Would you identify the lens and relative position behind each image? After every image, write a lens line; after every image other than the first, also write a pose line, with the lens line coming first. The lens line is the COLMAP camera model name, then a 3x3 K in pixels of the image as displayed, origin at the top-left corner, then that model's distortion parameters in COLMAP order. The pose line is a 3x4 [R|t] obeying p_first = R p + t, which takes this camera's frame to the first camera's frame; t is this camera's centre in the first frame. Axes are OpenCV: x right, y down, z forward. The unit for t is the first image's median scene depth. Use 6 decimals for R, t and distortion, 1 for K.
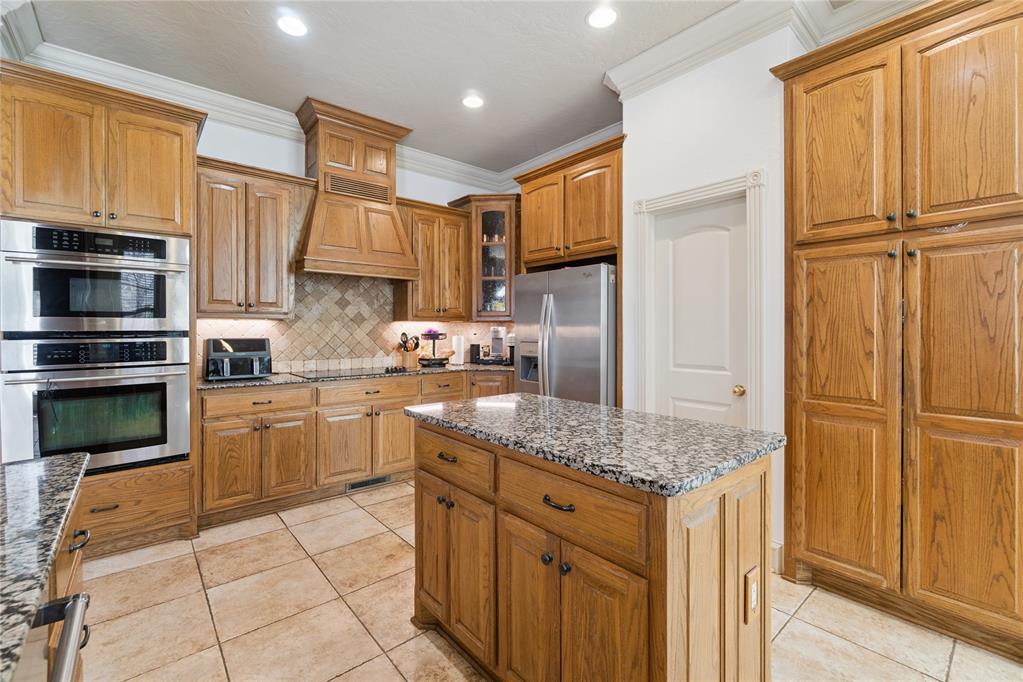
lens RADIAL K [[437.6, 0, 512.8], [0, 437.6, 333.3], [0, 0, 1]] dist [-0.003352, 0.000210]
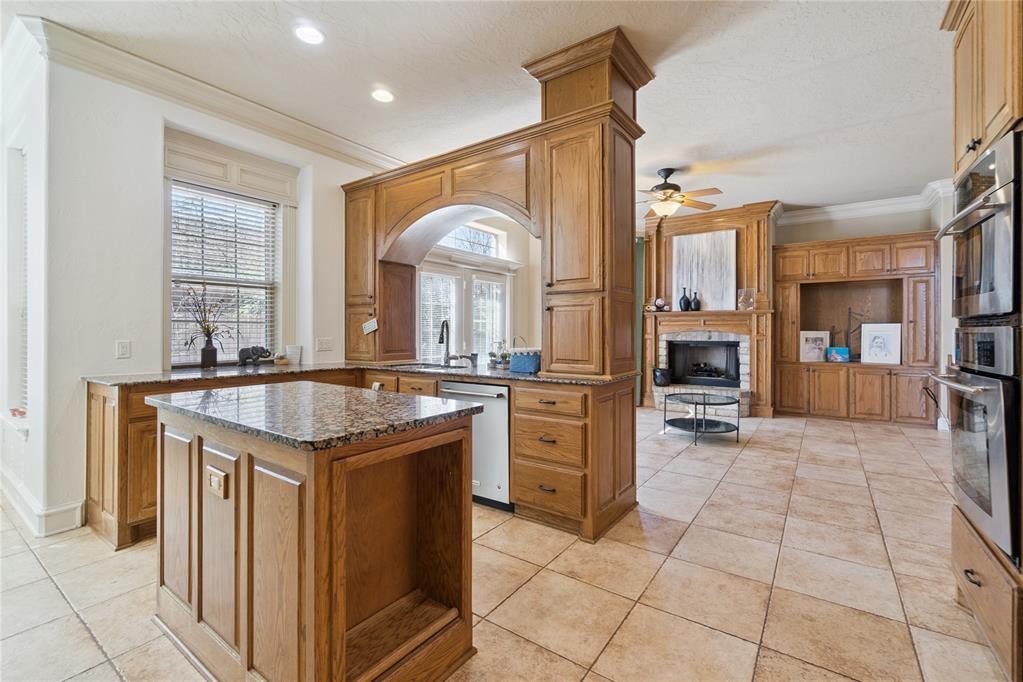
lens RADIAL K [[444.1, 0, 516.6], [0, 444.1, 329.4], [0, 0, 1]] dist [-0.001597, 0.000000]
pose [[-0.969012, 0.001070, -0.247009, -0.056967], [-0.000168, 0.999988, 0.004994, 0.009446], [0.247012, 0.004881, -0.969000, 1.143982]]
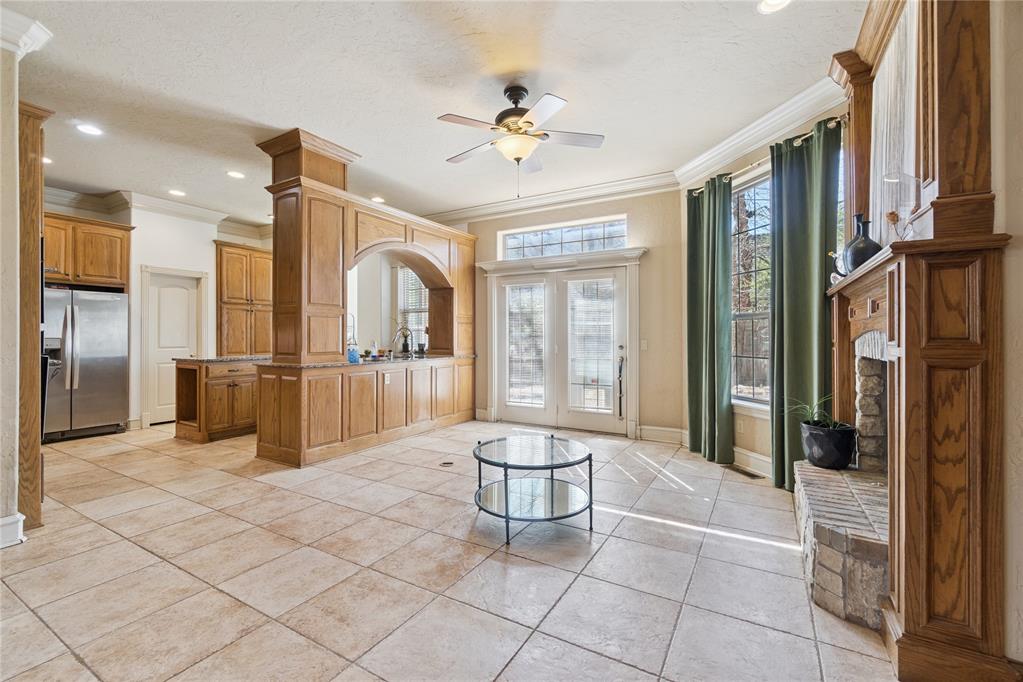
lens RADIAL K [[437.6, 0, 512.8], [0, 437.6, 333.3], [0, 0, 1]] dist [-0.003352, 0.000210]
pose [[-0.327073, 0.009730, 0.944949, -1.962028], [0.008952, 0.999934, -0.007198, 0.031534], [-0.944957, 0.006104, -0.327138, 0.075771]]
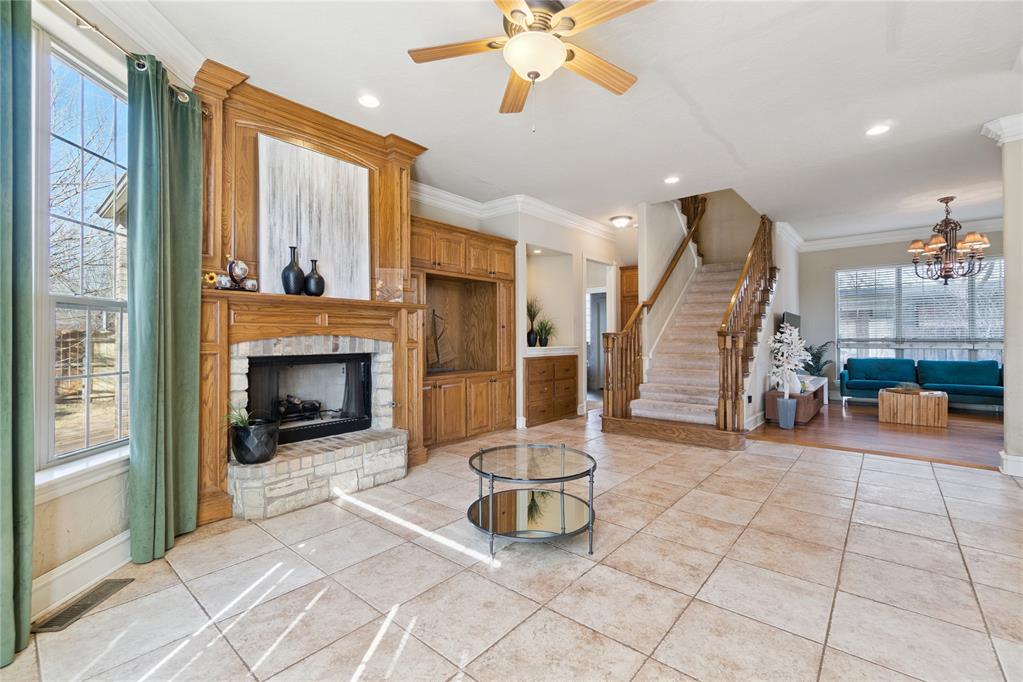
lens RADIAL K [[439.4, 0, 513.2], [0, 439.4, 334.0], [0, 0, 1]] dist [0.000132, 0.001478]
pose [[0.150020, -0.009553, -0.988637, -0.274416], [-0.002035, 0.999948, -0.009971, 0.034527], [0.988681, 0.003508, 0.149993, -0.421762]]
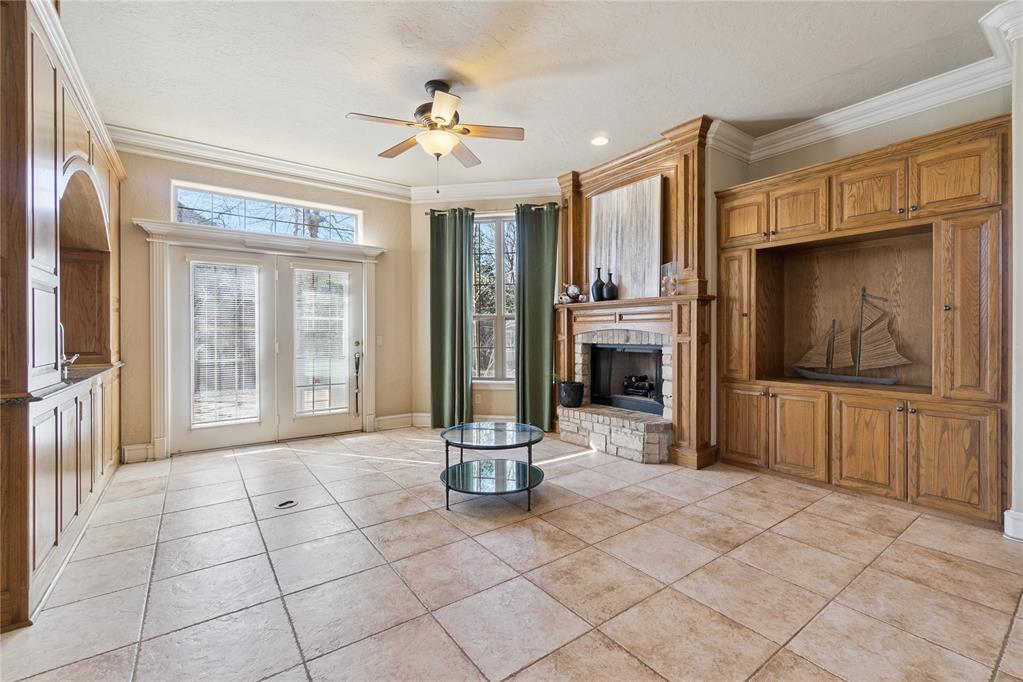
lens RADIAL K [[437.6, 0, 512.8], [0, 437.6, 333.3], [0, 0, 1]] dist [-0.003352, 0.000210]
pose [[-0.996463, 0.003470, 0.083966, -1.241602], [0.004217, 0.999953, 0.008725, 0.026196], [-0.083931, 0.009048, -0.996430, 0.753362]]
